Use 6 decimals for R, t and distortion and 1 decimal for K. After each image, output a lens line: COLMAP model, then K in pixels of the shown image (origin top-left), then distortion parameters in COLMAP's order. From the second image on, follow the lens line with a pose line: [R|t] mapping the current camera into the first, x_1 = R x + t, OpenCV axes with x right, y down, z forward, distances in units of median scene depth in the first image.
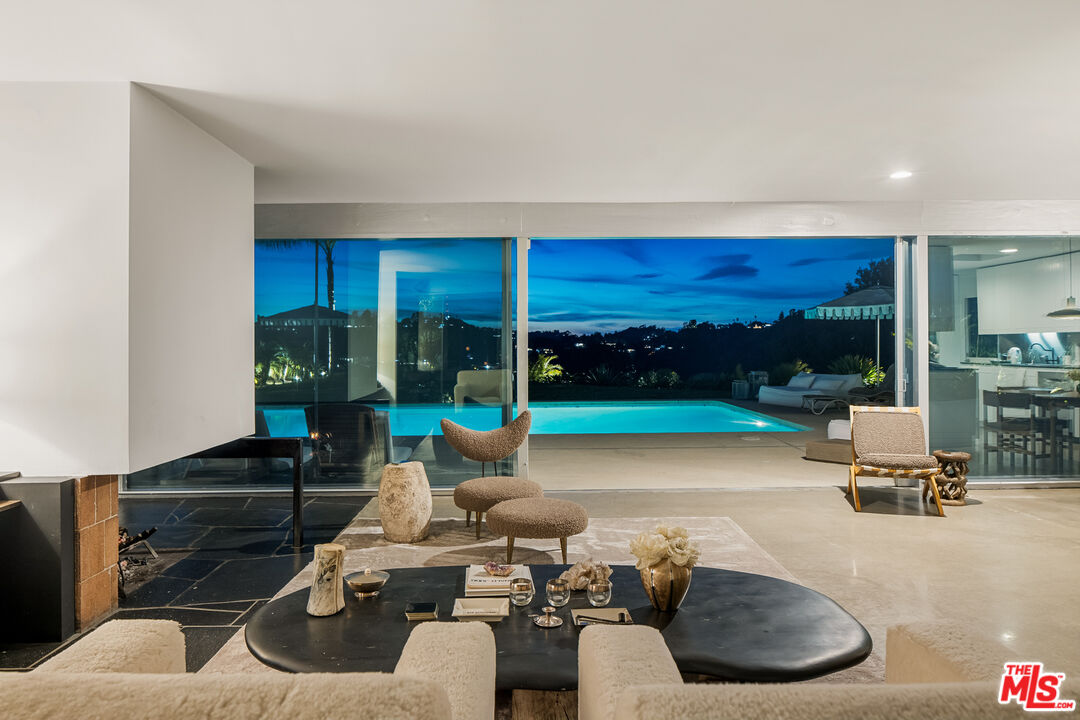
lens RADIAL K [[732.7, 0, 535.6], [0, 732.7, 350.2], [0, 0, 1]] dist [0.010464, -0.005907]
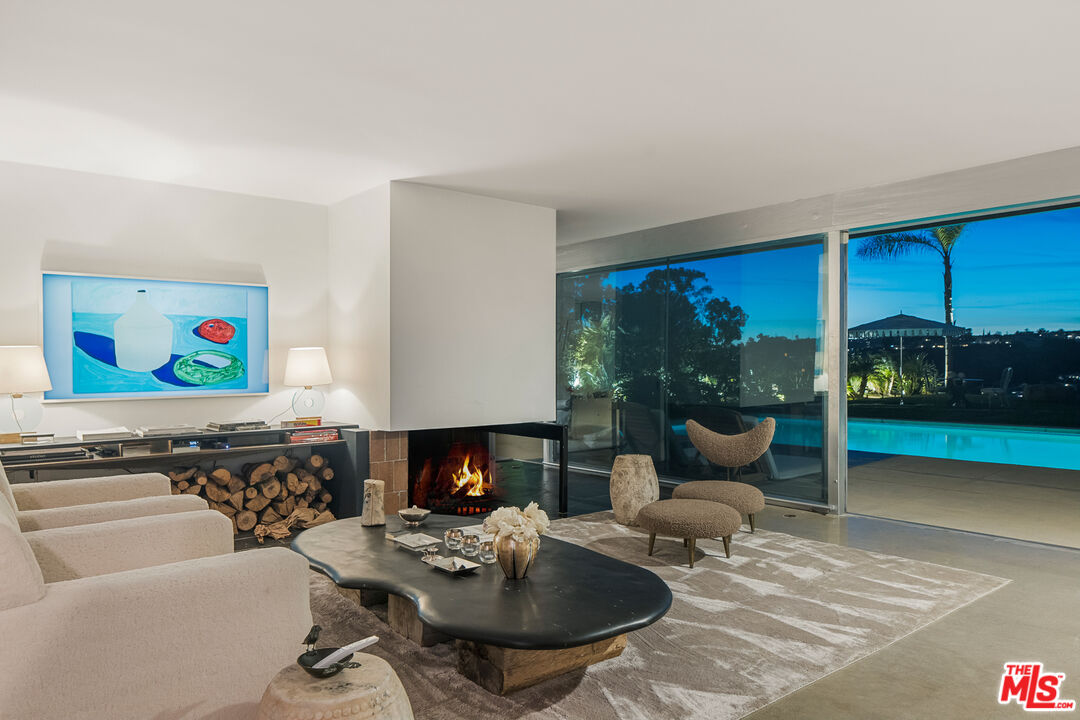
lens RADIAL K [[732.7, 0, 536.9], [0, 732.7, 358.4], [0, 0, 1]] dist [0.010464, -0.005907]
pose [[0.630235, -0.000291, -0.776404, 0.539674], [-0.006862, 0.999959, -0.005945, 0.012677], [0.776374, 0.009075, 0.630207, 0.162295]]
